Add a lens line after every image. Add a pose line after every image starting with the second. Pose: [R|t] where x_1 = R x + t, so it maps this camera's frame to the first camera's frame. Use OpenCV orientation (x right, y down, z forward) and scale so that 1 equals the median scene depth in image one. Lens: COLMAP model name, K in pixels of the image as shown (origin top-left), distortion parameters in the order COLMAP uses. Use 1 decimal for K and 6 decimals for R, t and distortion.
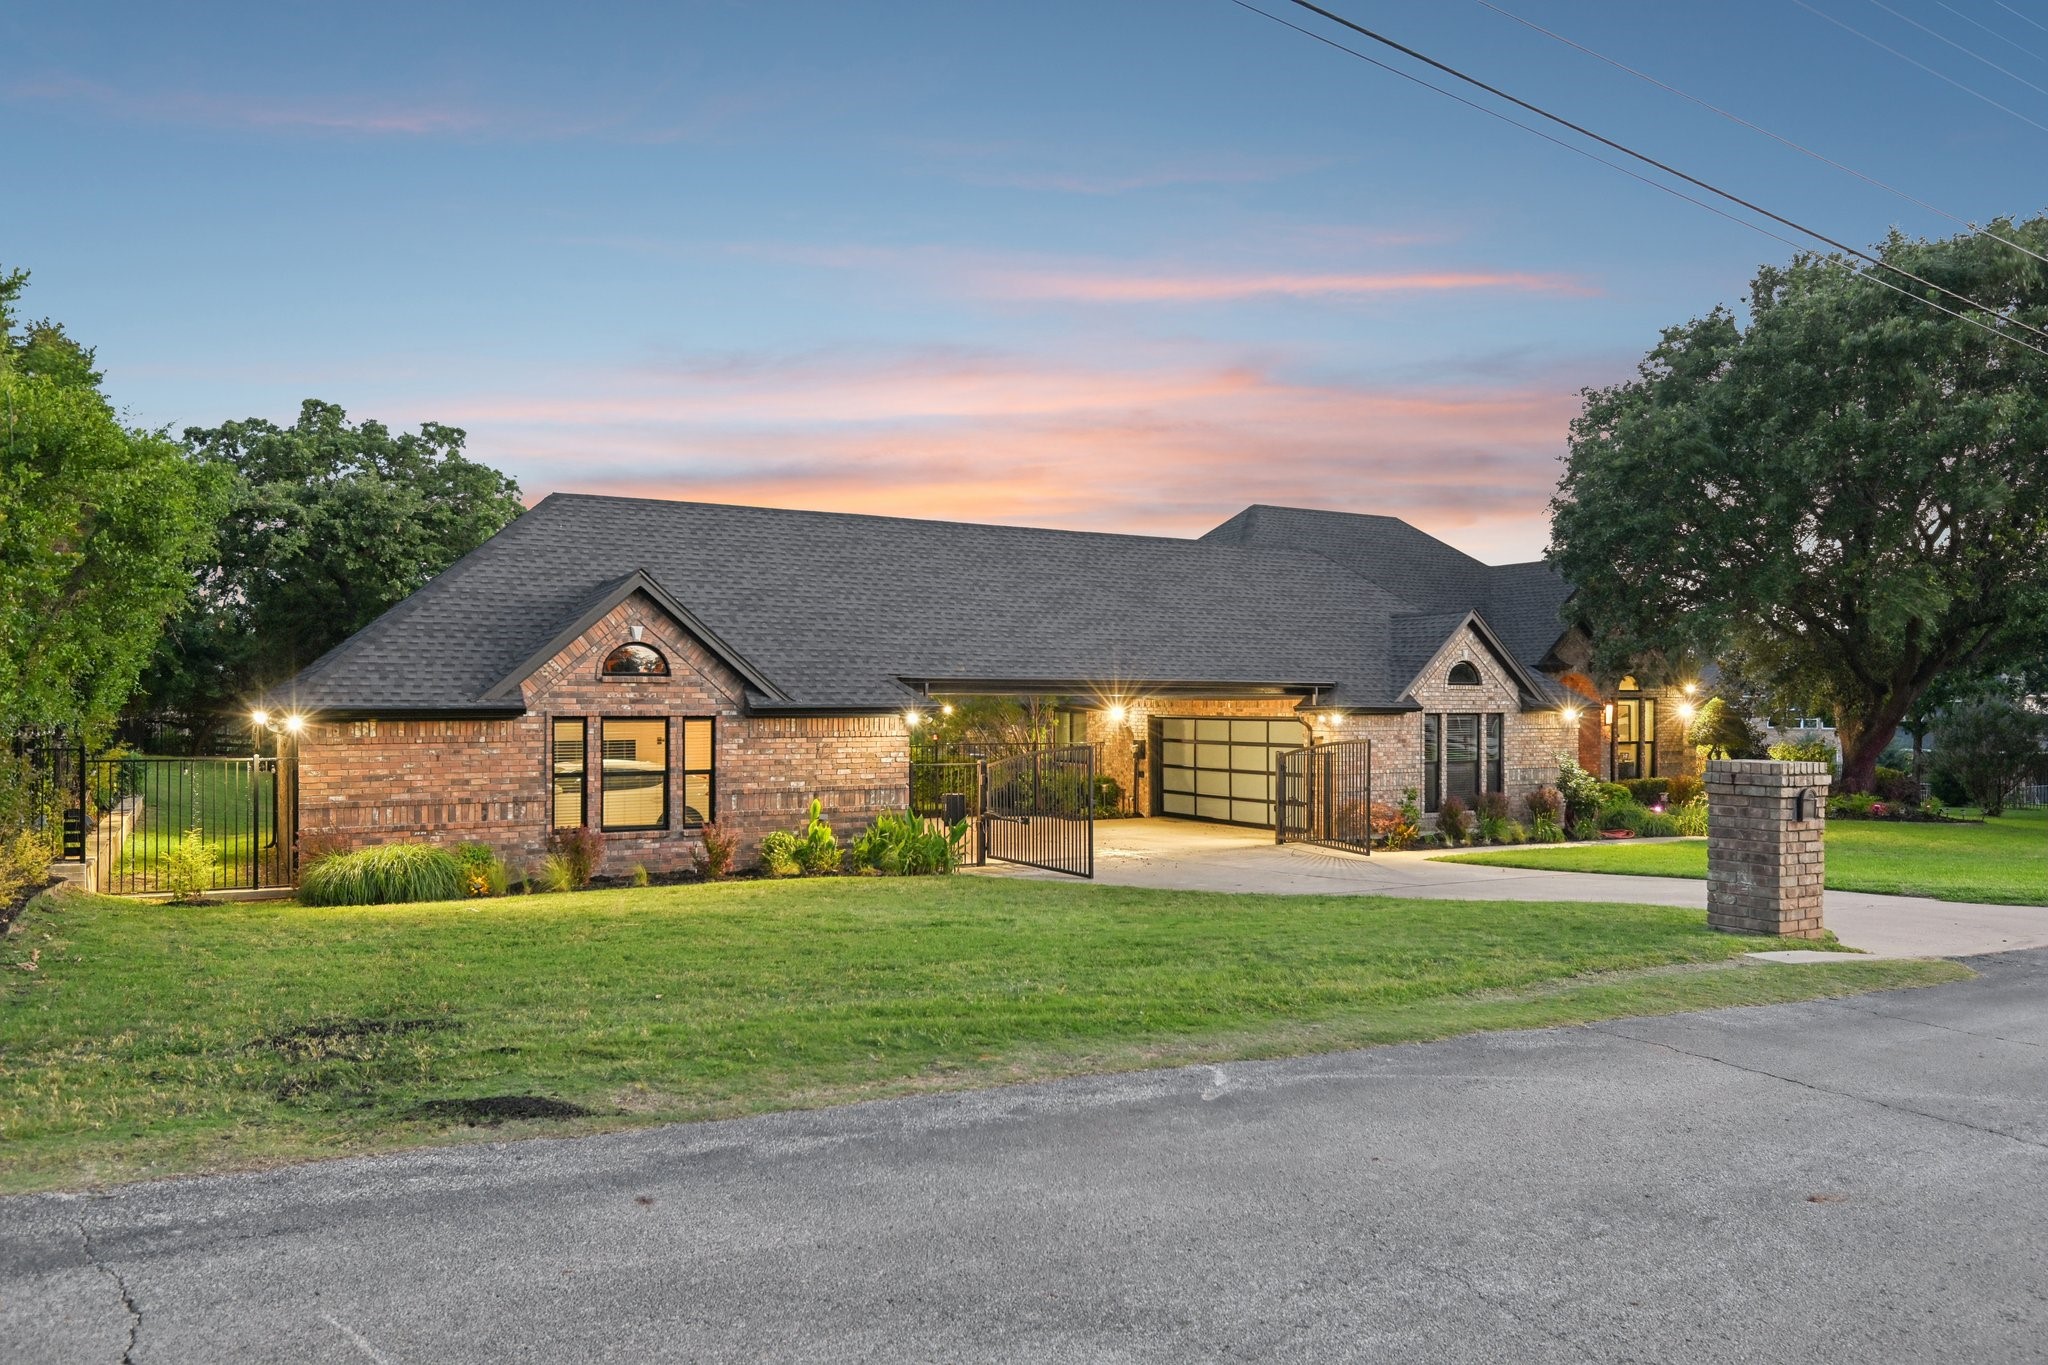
lens RADIAL K [[1391.0, 0, 1024.0], [0, 1391.0, 682.5], [0, 0, 1]] dist [-0.000680, -0.000036]
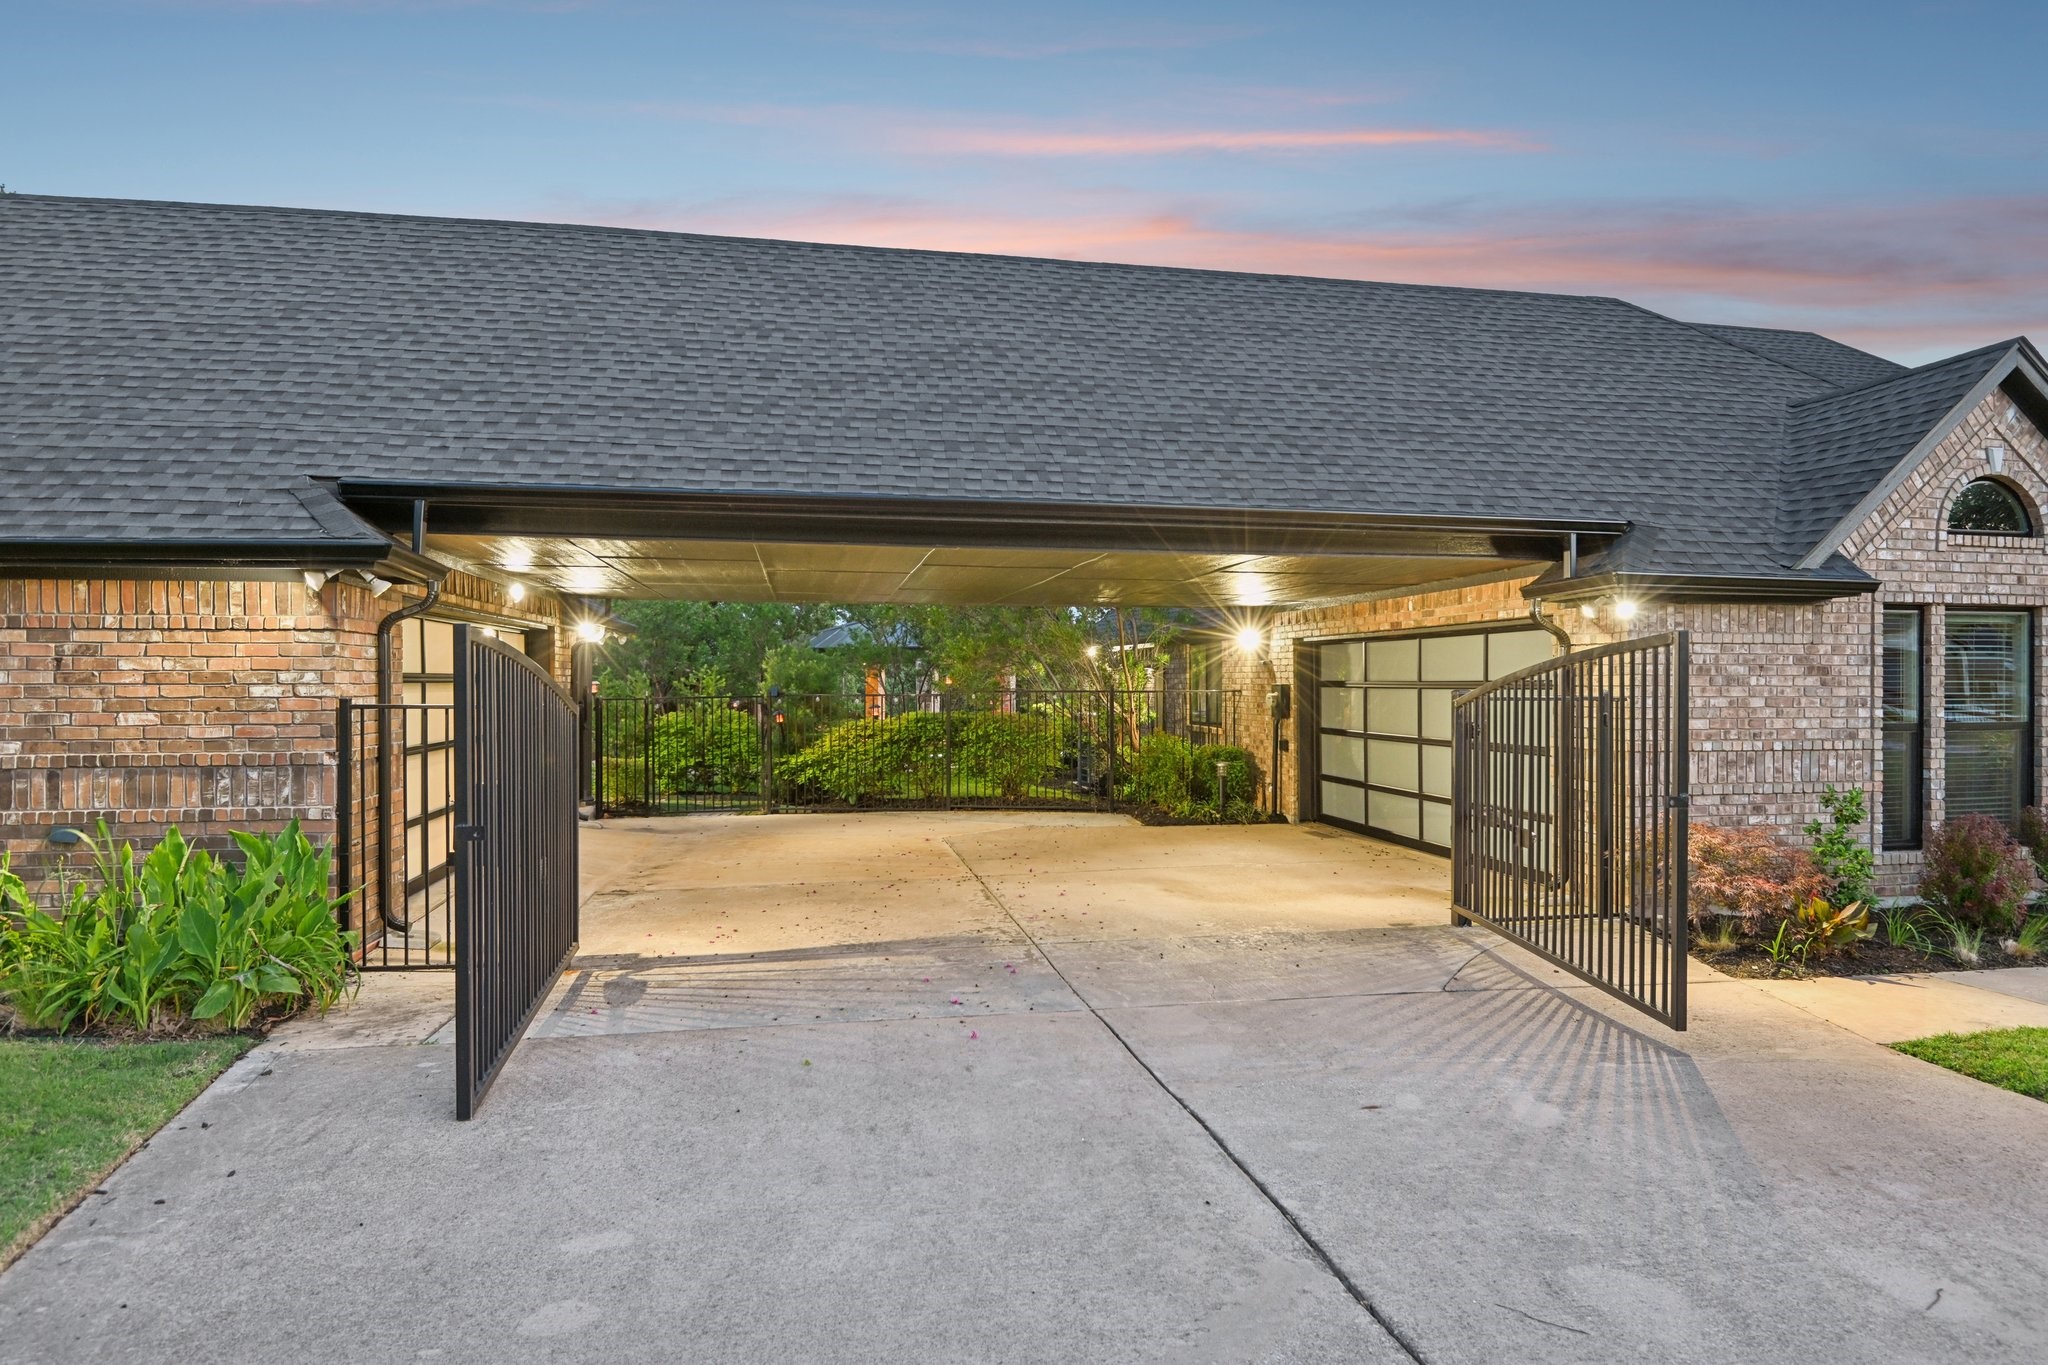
lens RADIAL K [[1222.4, 0, 1023.1], [0, 1222.4, 663.1], [0, 0, 1]] dist [0.001040, -0.021313]
pose [[0.948699, -0.003864, -0.316157, 0.164132], [0.003751, 0.999992, -0.000968, 0.038873], [0.316158, -0.000268, 0.948706, 0.590210]]
